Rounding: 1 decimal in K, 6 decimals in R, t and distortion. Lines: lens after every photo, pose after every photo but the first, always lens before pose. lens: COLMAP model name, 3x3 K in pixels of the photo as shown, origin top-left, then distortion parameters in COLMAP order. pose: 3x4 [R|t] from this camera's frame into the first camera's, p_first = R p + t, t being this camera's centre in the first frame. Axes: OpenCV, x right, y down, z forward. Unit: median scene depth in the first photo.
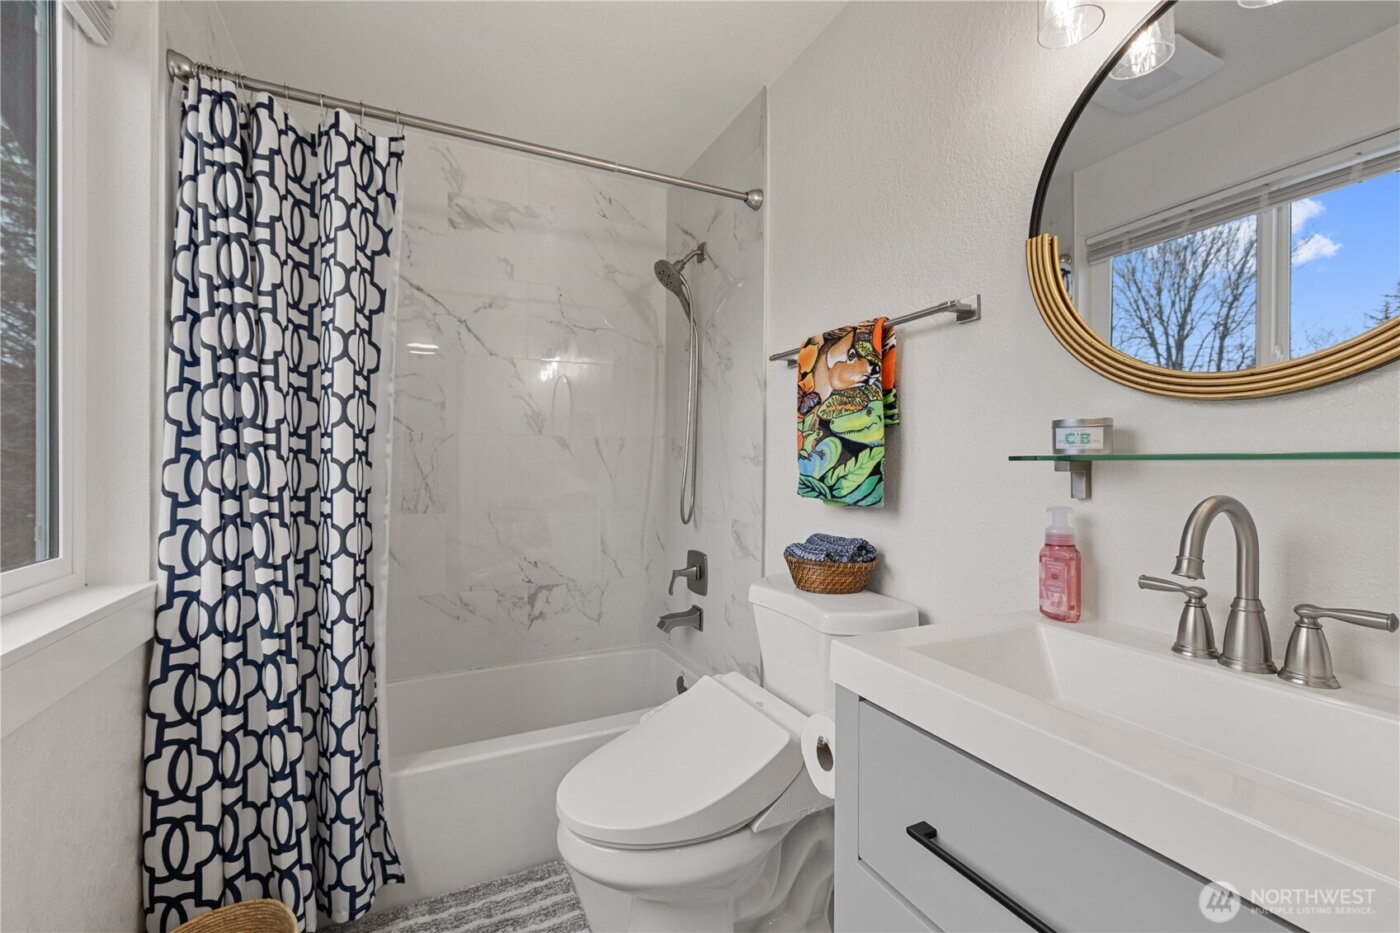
lens RADIAL K [[598.9, 0, 704.2], [0, 598.9, 468.8], [0, 0, 1]] dist [0.000363, -0.000203]
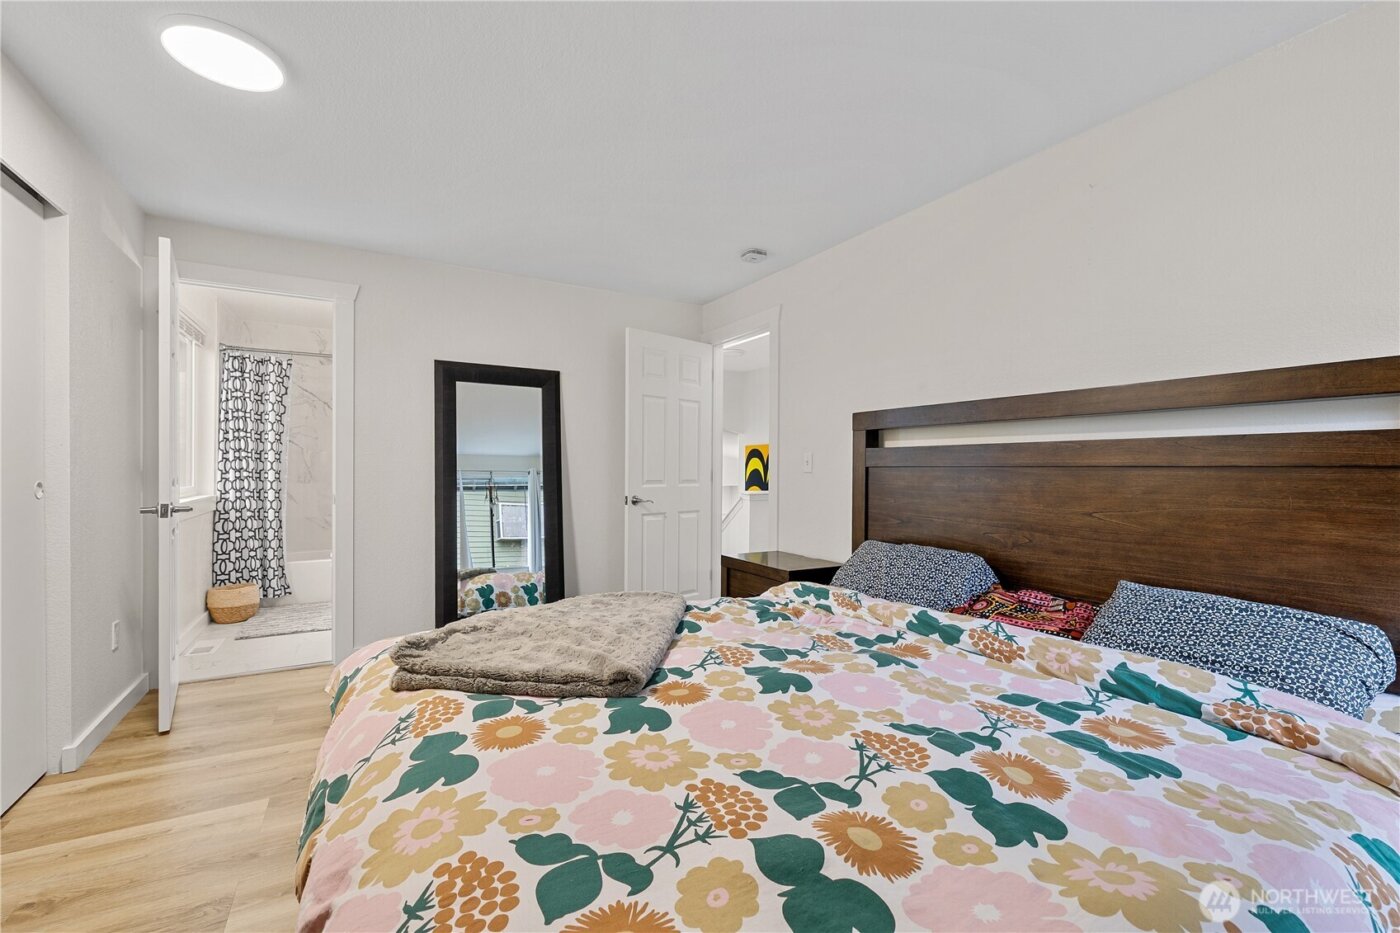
lens RADIAL K [[598.9, 0, 699.7], [0, 598.9, 470.9], [0, 0, 1]] dist [0.000363, -0.000203]
pose [[0.996943, 0.002827, 0.078080, 1.639376], [-0.002676, 0.999994, -0.002048, 0.043930], [-0.078086, 0.001832, 0.996945, -2.720073]]
